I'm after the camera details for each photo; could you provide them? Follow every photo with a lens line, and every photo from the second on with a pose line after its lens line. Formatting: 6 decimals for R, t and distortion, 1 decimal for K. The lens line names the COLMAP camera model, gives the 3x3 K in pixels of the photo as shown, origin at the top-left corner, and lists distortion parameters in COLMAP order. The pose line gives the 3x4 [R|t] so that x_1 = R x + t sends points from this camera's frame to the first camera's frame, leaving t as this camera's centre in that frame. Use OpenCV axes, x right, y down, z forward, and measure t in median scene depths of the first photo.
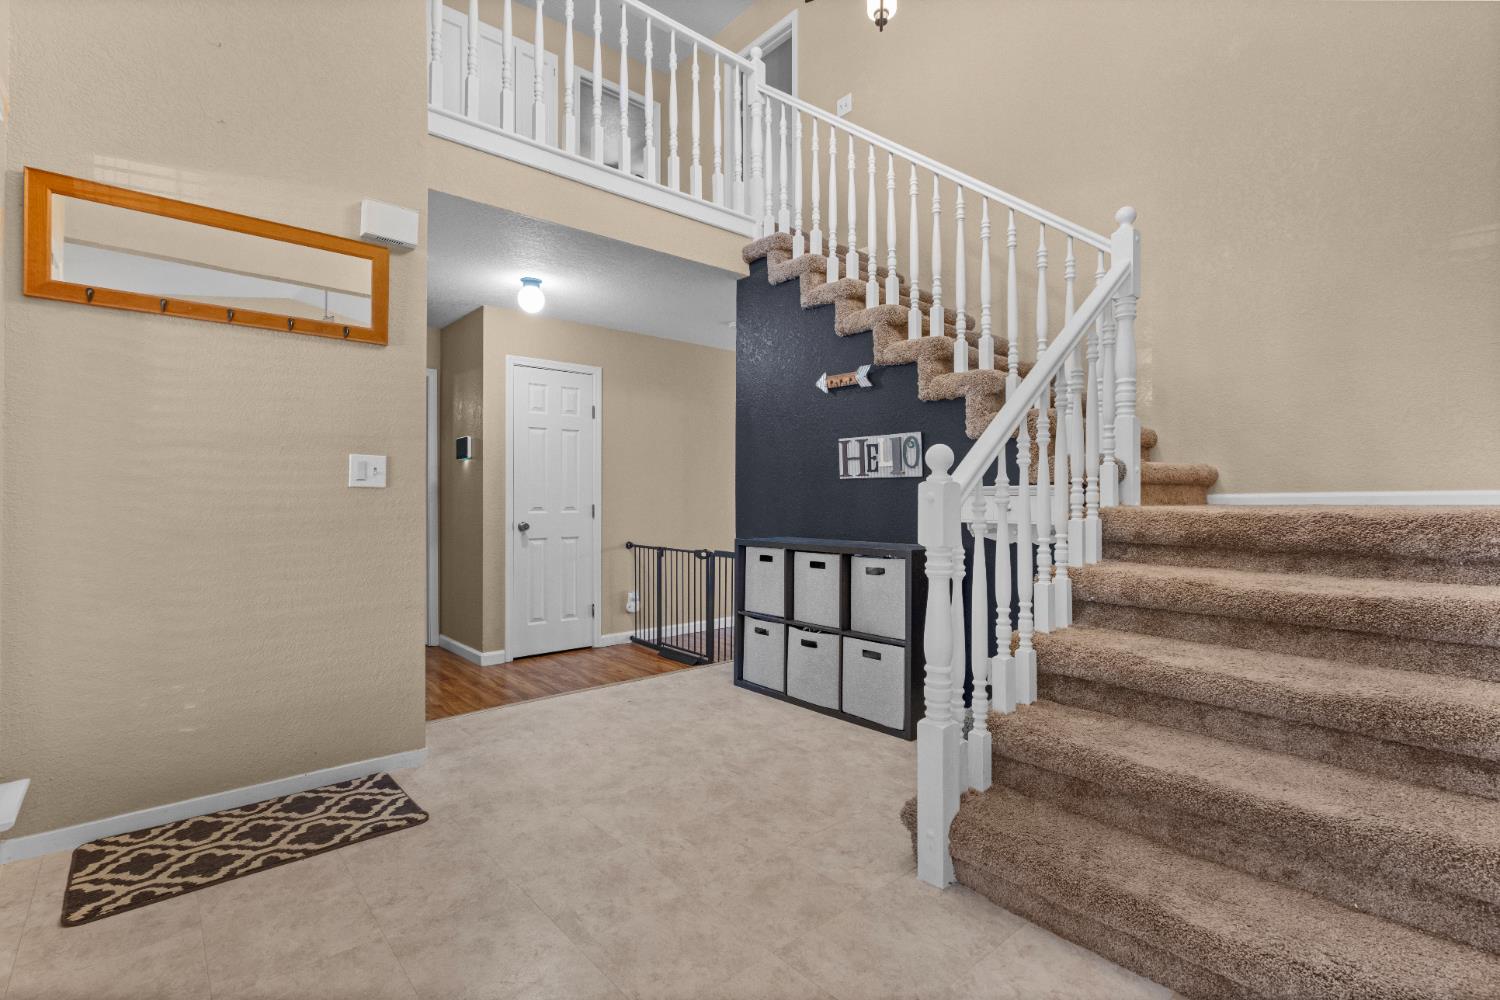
lens RADIAL K [[698.6, 0, 755.9], [0, 698.6, 495.5], [0, 0, 1]] dist [-0.001931, -0.000055]
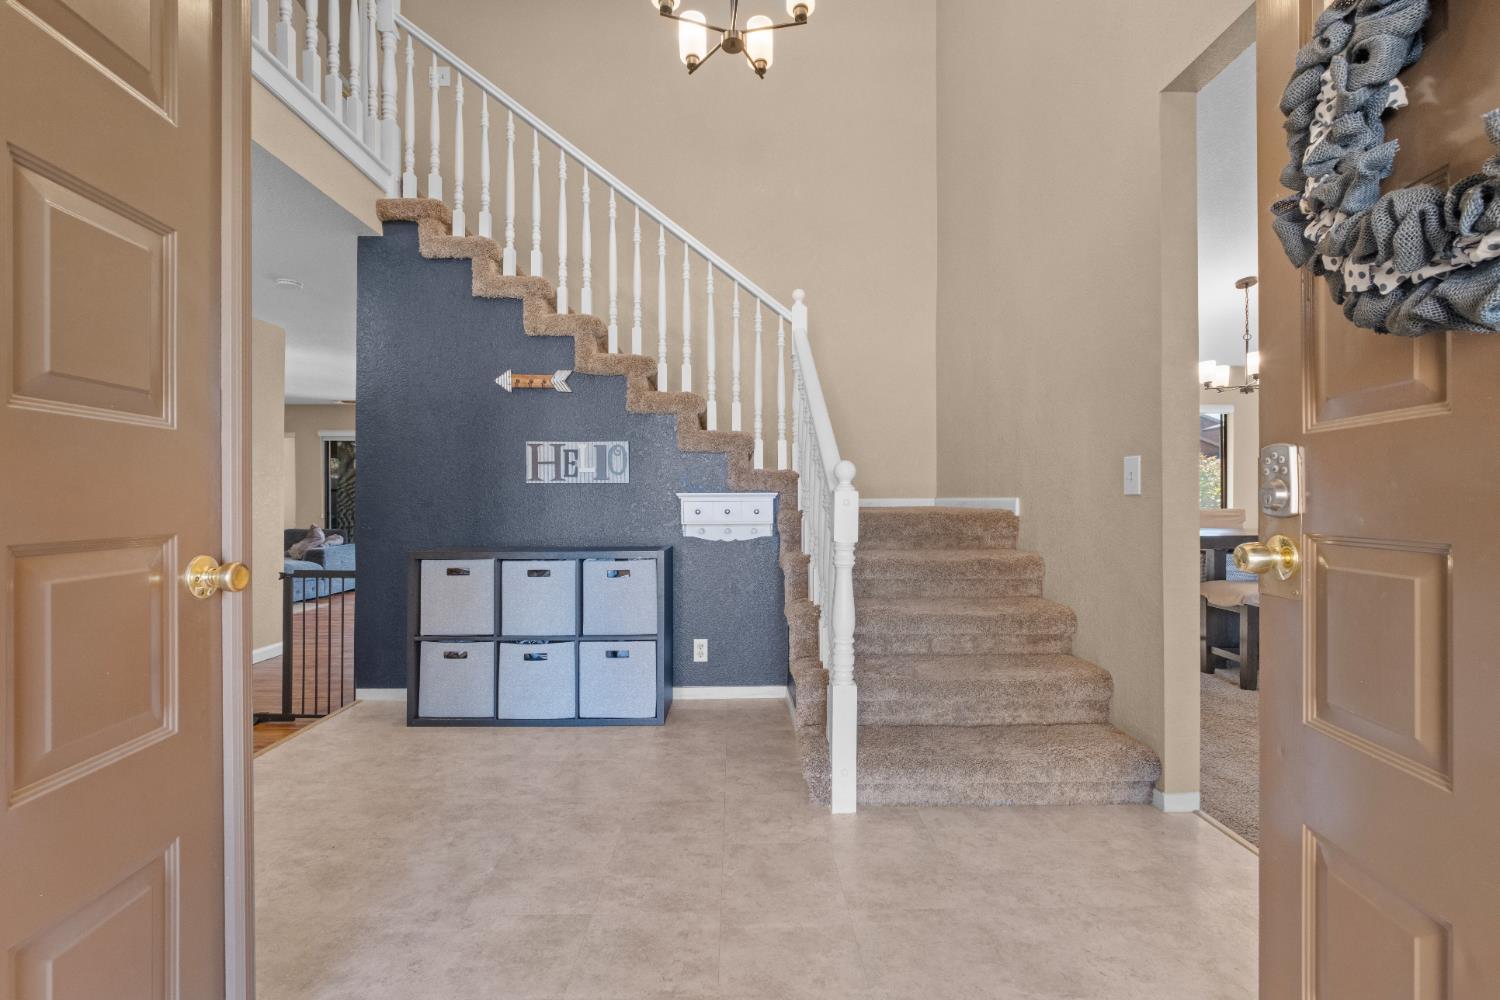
lens RADIAL K [[646.8, 0, 753.5], [0, 646.8, 498.1], [0, 0, 1]] dist [-0.003307, -0.001031]
pose [[0.637961, 0.004814, 0.770054, -0.385006], [-0.004385, 0.999987, -0.002618, -0.001807], [-0.770056, -0.001706, 0.637974, 0.199633]]
